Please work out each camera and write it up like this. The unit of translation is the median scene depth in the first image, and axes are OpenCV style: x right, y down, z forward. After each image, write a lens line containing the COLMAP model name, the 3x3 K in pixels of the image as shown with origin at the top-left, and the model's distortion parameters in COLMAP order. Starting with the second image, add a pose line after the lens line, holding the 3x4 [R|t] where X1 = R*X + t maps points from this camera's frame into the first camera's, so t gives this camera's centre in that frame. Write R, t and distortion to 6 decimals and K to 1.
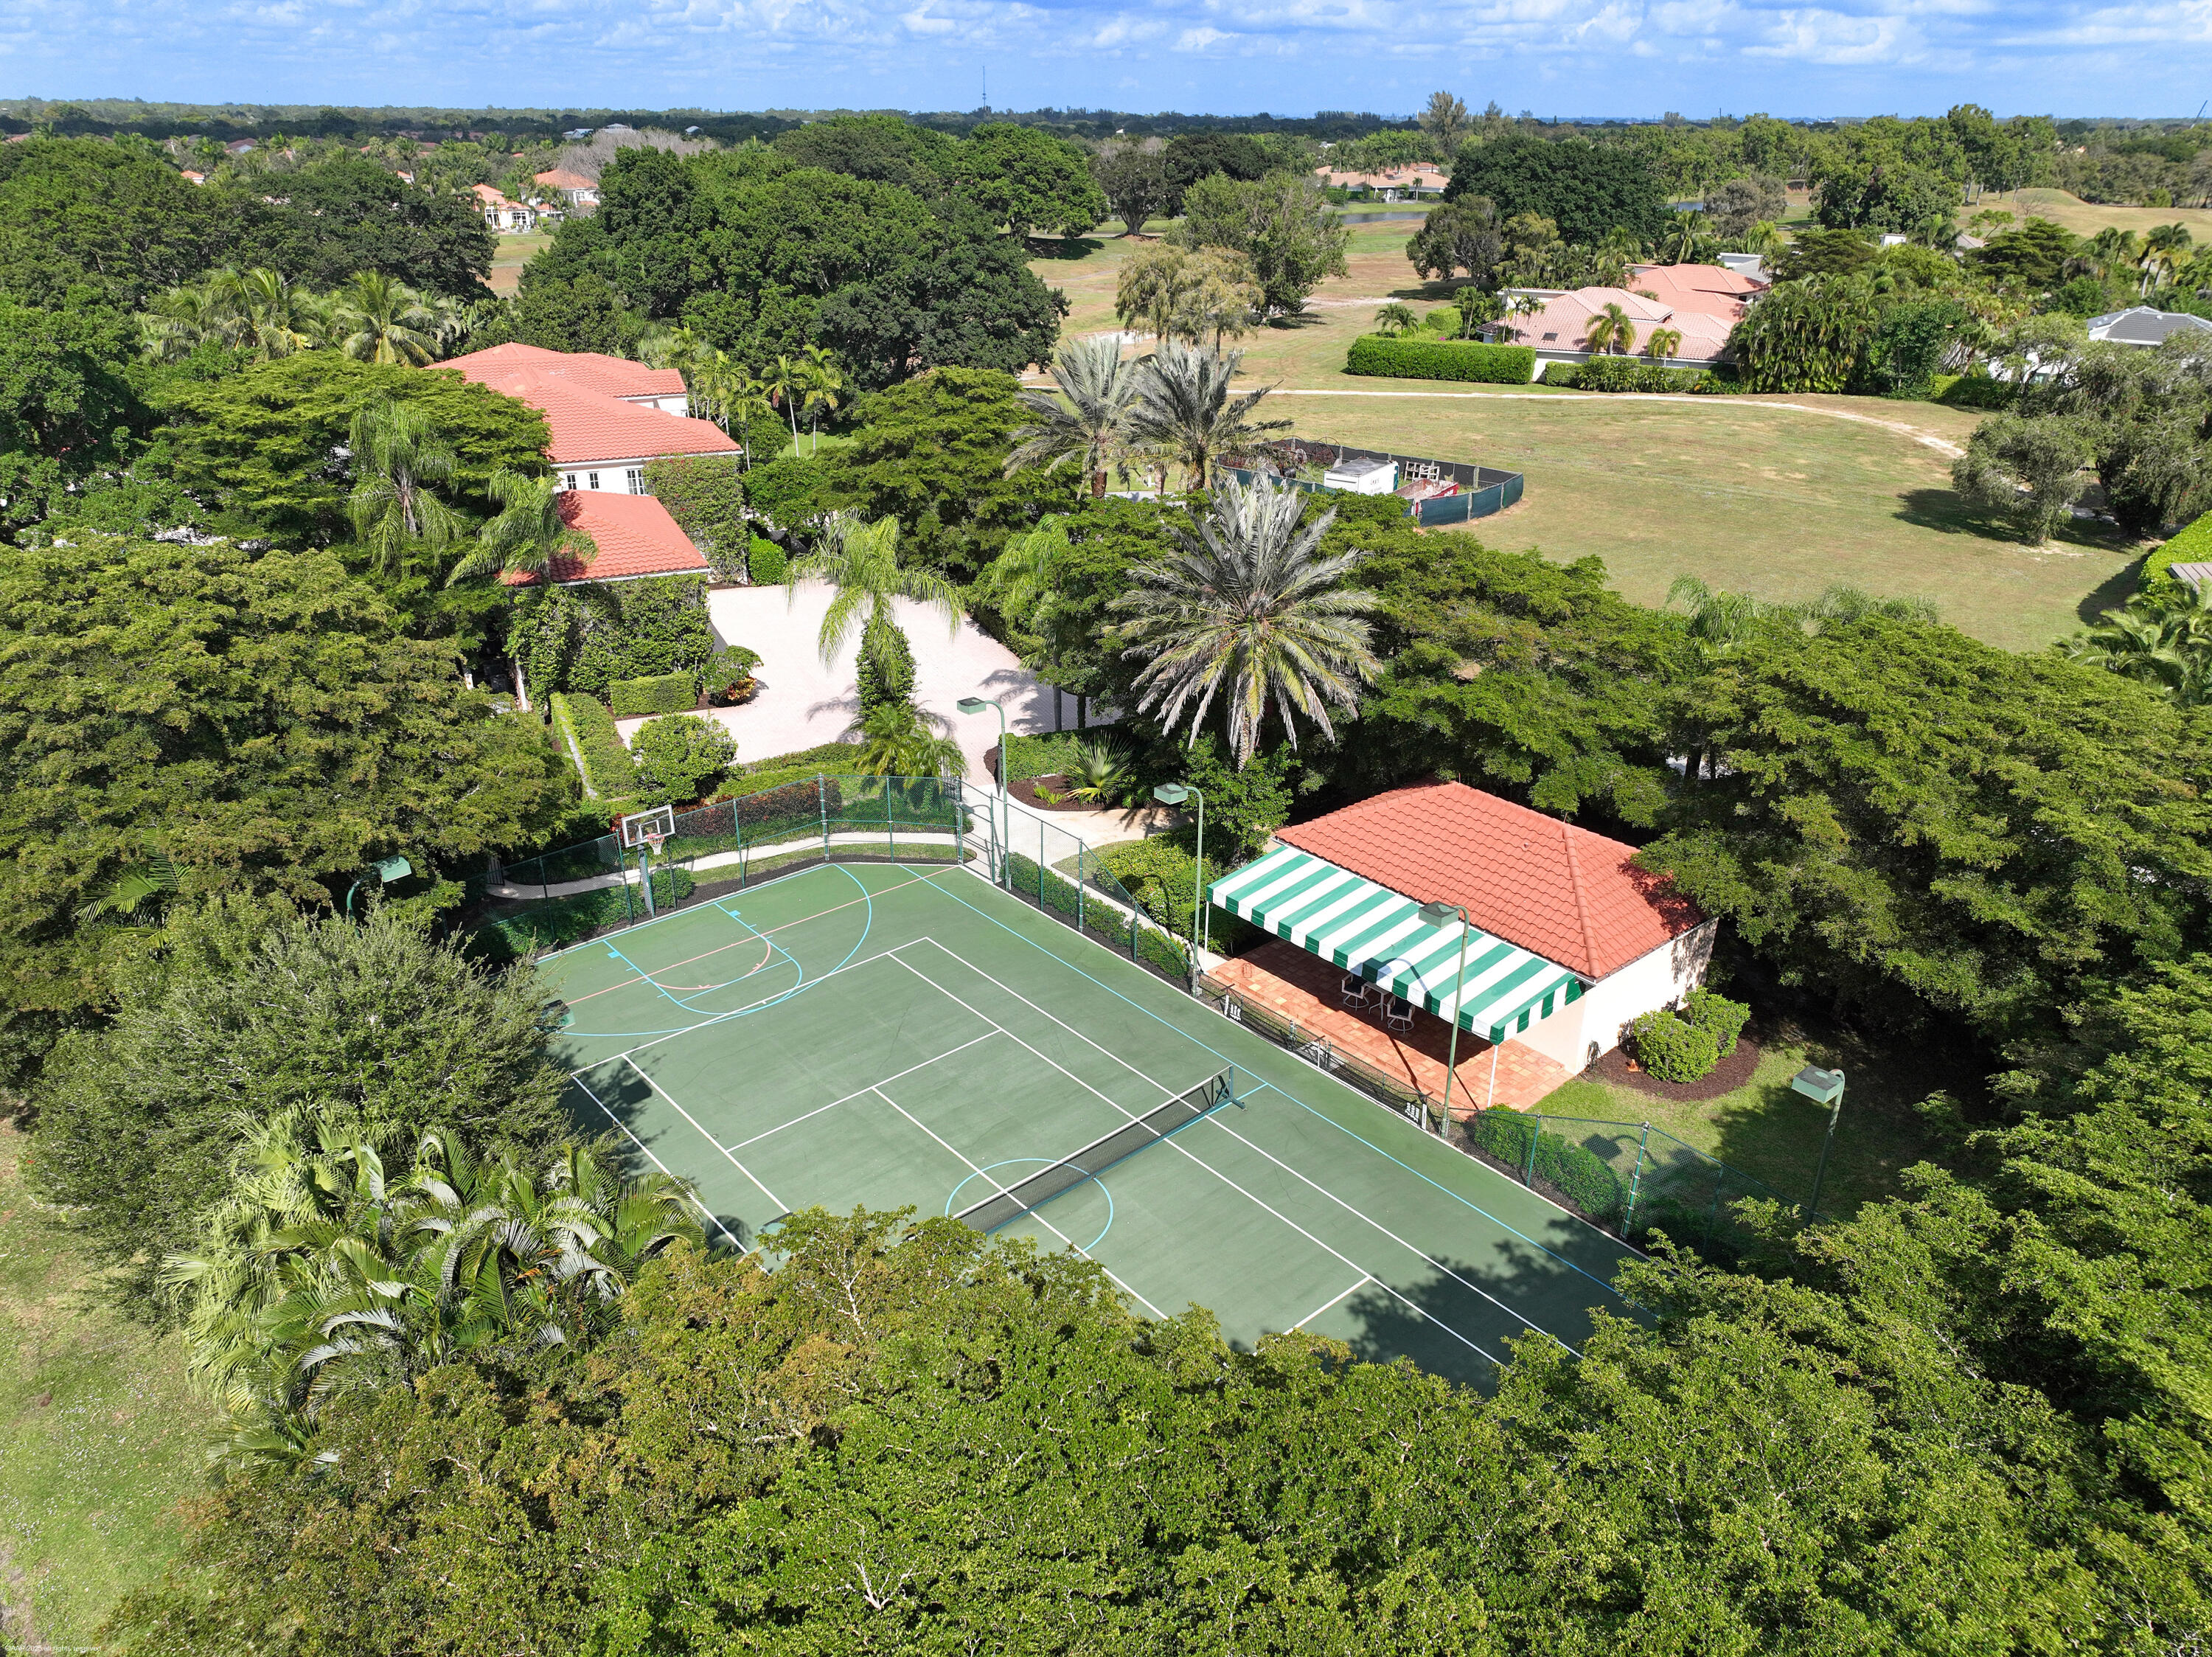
lens RADIAL K [[1547.8, 0, 1146.5], [0, 1547.8, 834.6], [0, 0, 1]] dist [0.007592, 0.004437]
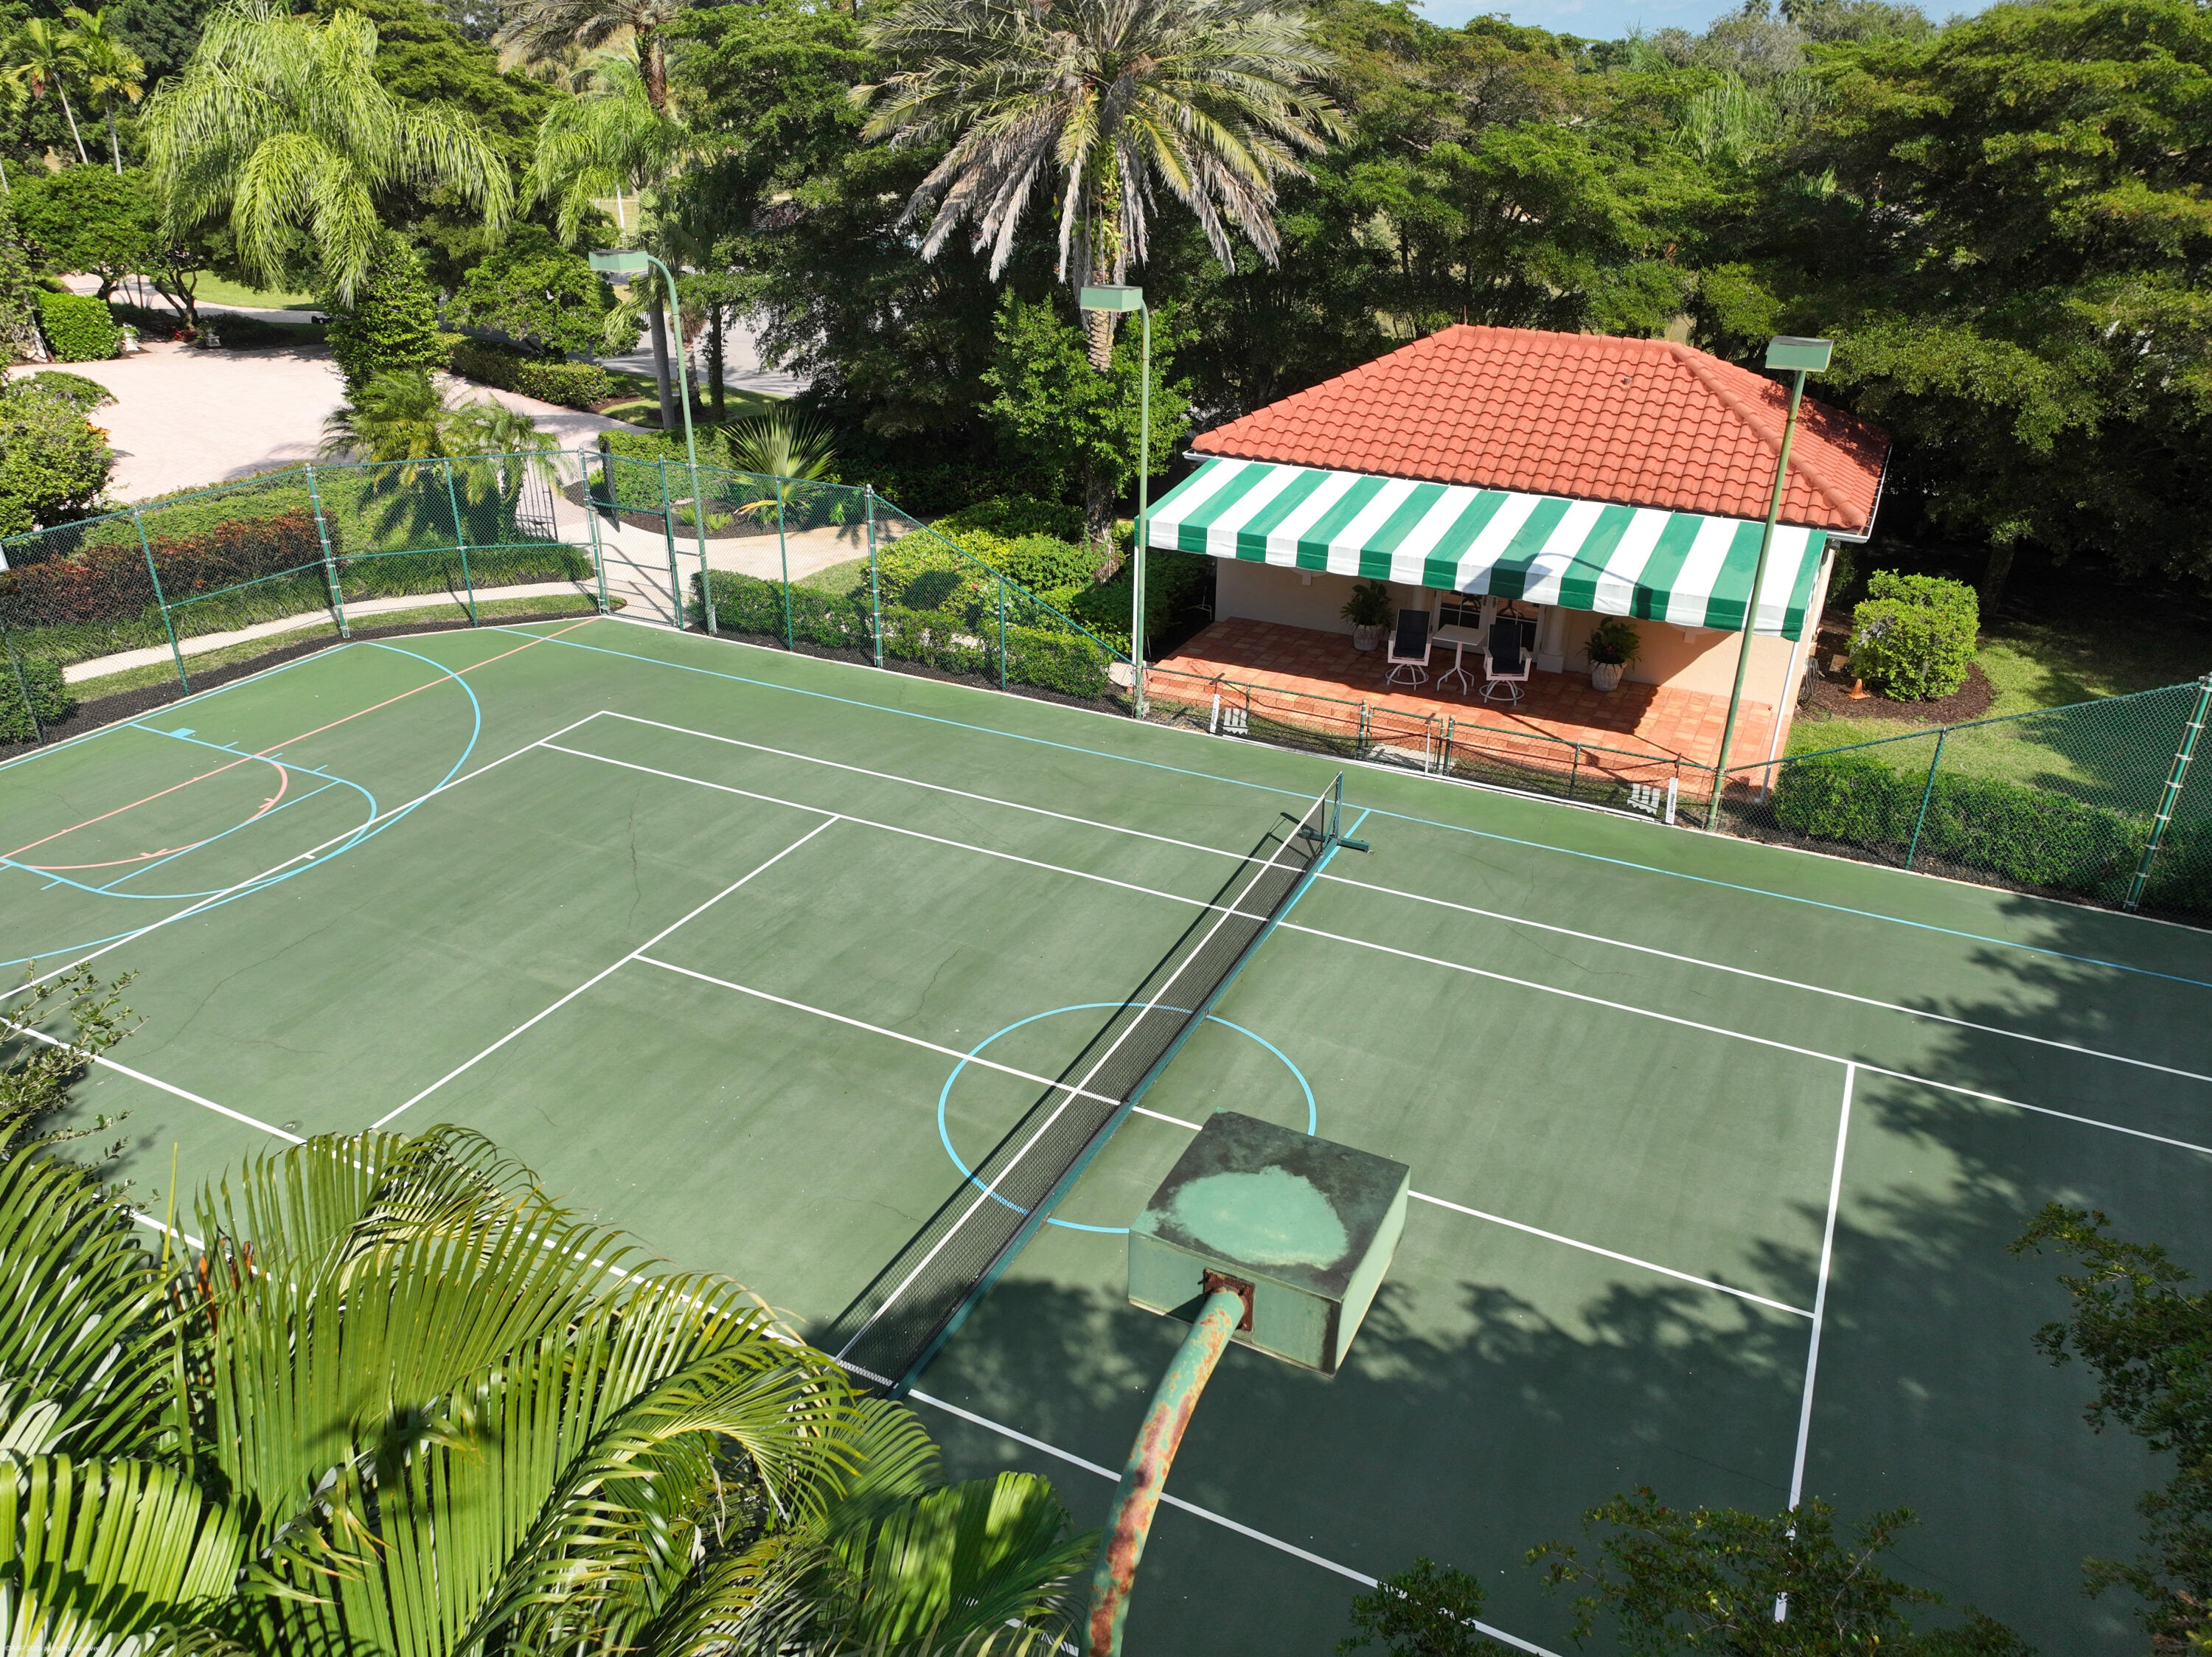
lens RADIAL K [[1547.8, 0, 1146.5], [0, 1547.8, 834.6], [0, 0, 1]] dist [0.007592, 0.004437]
pose [[0.926212, -0.173369, 0.334774, -0.163525], [0.160168, 0.984822, 0.066872, 0.108063], [-0.341287, -0.008318, 0.939922, 0.456712]]
